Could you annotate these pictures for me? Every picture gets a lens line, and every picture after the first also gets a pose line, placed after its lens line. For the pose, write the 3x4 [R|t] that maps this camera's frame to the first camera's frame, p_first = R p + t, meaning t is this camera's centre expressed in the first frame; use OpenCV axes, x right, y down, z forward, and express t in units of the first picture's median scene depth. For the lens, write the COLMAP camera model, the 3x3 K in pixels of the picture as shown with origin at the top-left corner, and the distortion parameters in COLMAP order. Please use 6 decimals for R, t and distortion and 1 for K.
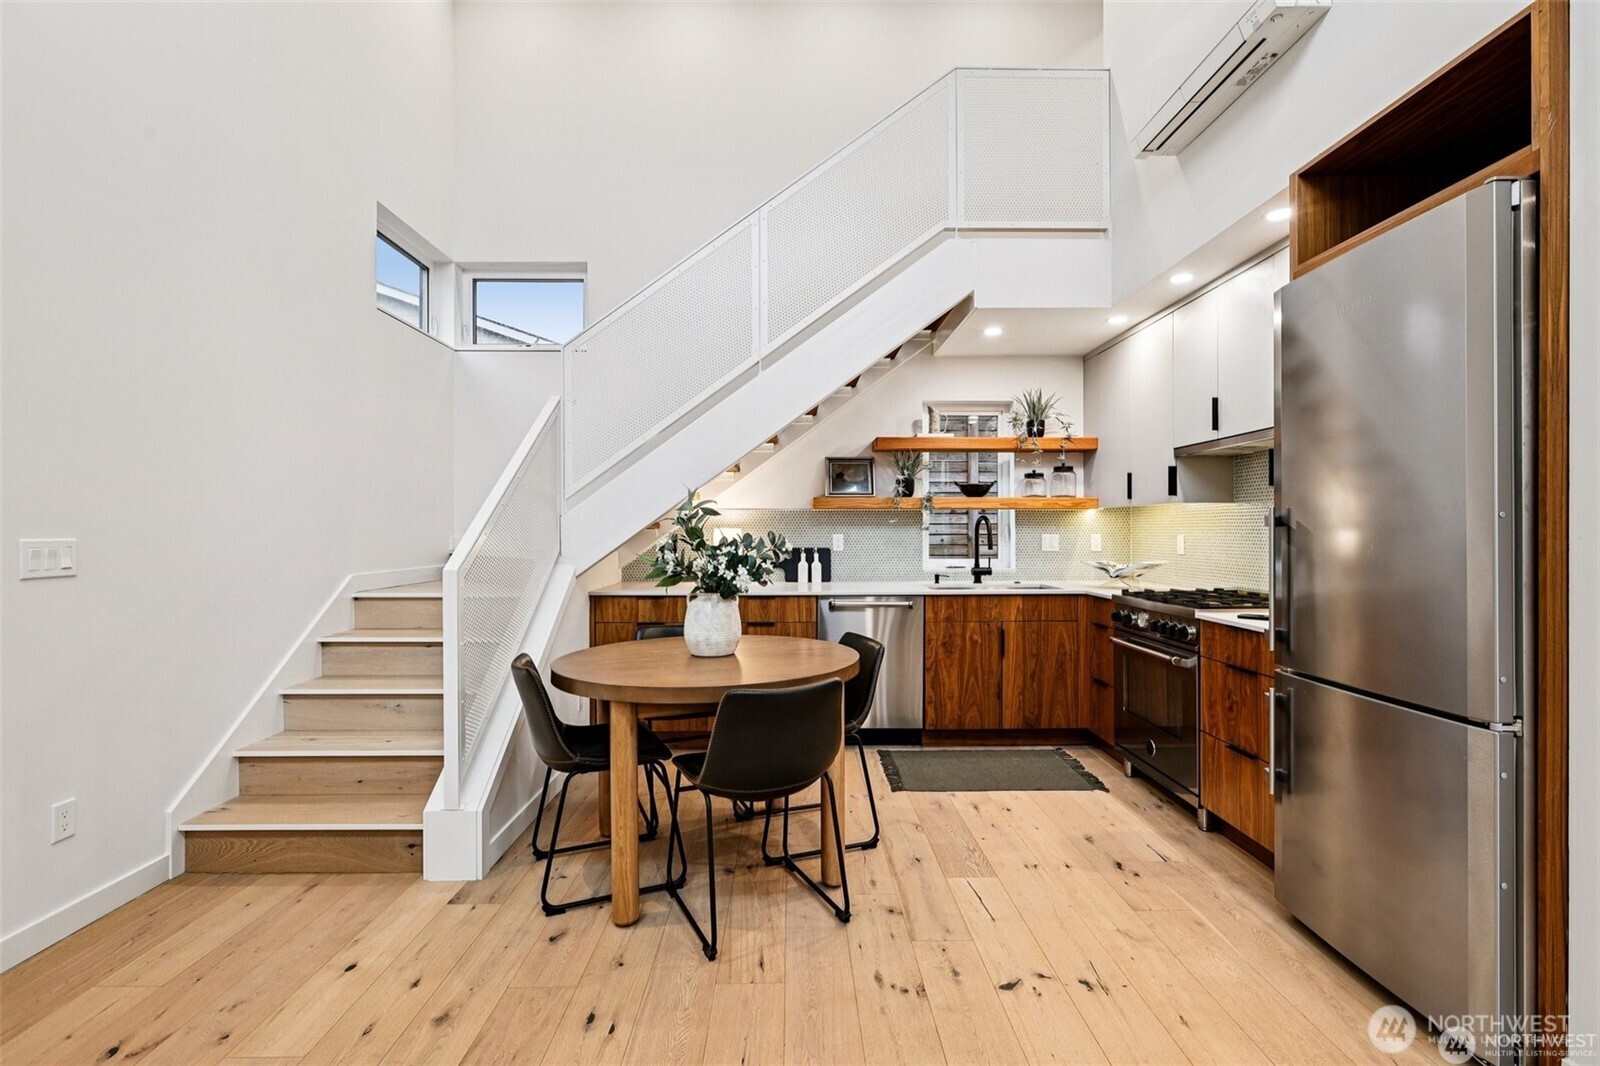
lens RADIAL K [[718.0, 0, 806.2], [0, 718.0, 526.2], [0, 0, 1]] dist [0.000326, 0.000007]
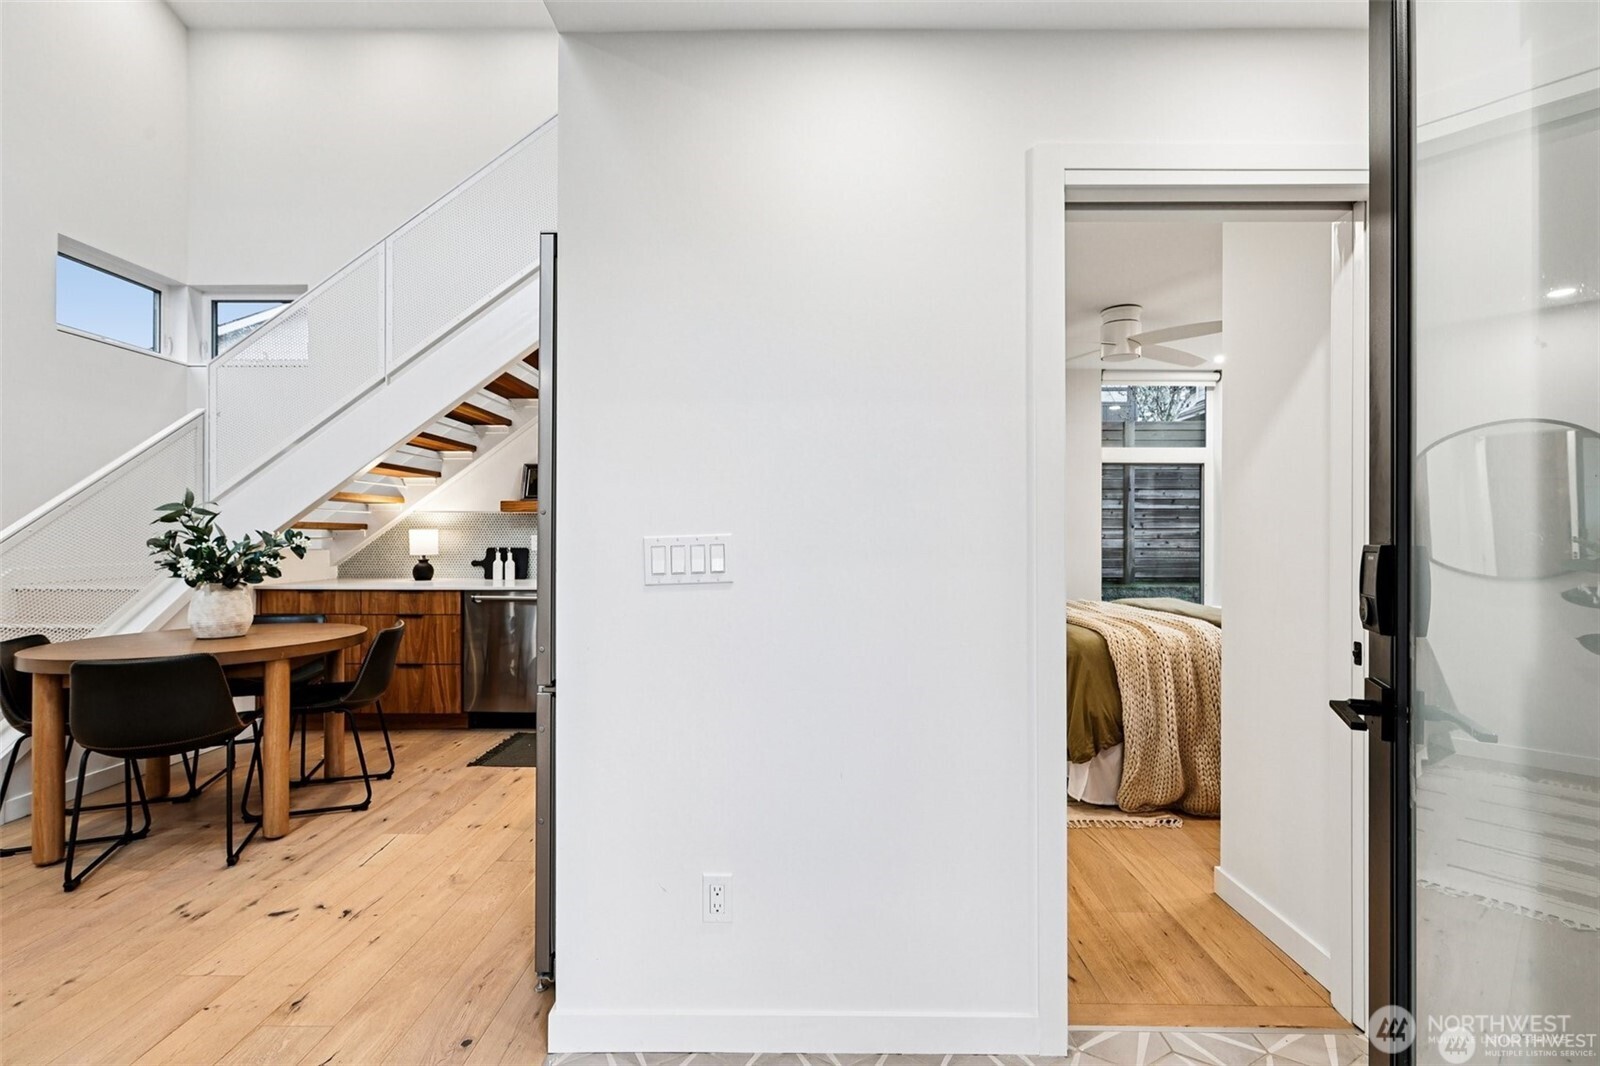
lens RADIAL K [[712.3, 0, 806.5], [0, 712.3, 529.5], [0, 0, 1]] dist [0.002727, 0.000969]
pose [[0.999560, 0.003539, -0.029440, 0.575685], [-0.003632, 0.999989, -0.003081, 0.005251], [0.029428, 0.003186, 0.999562, -0.072223]]
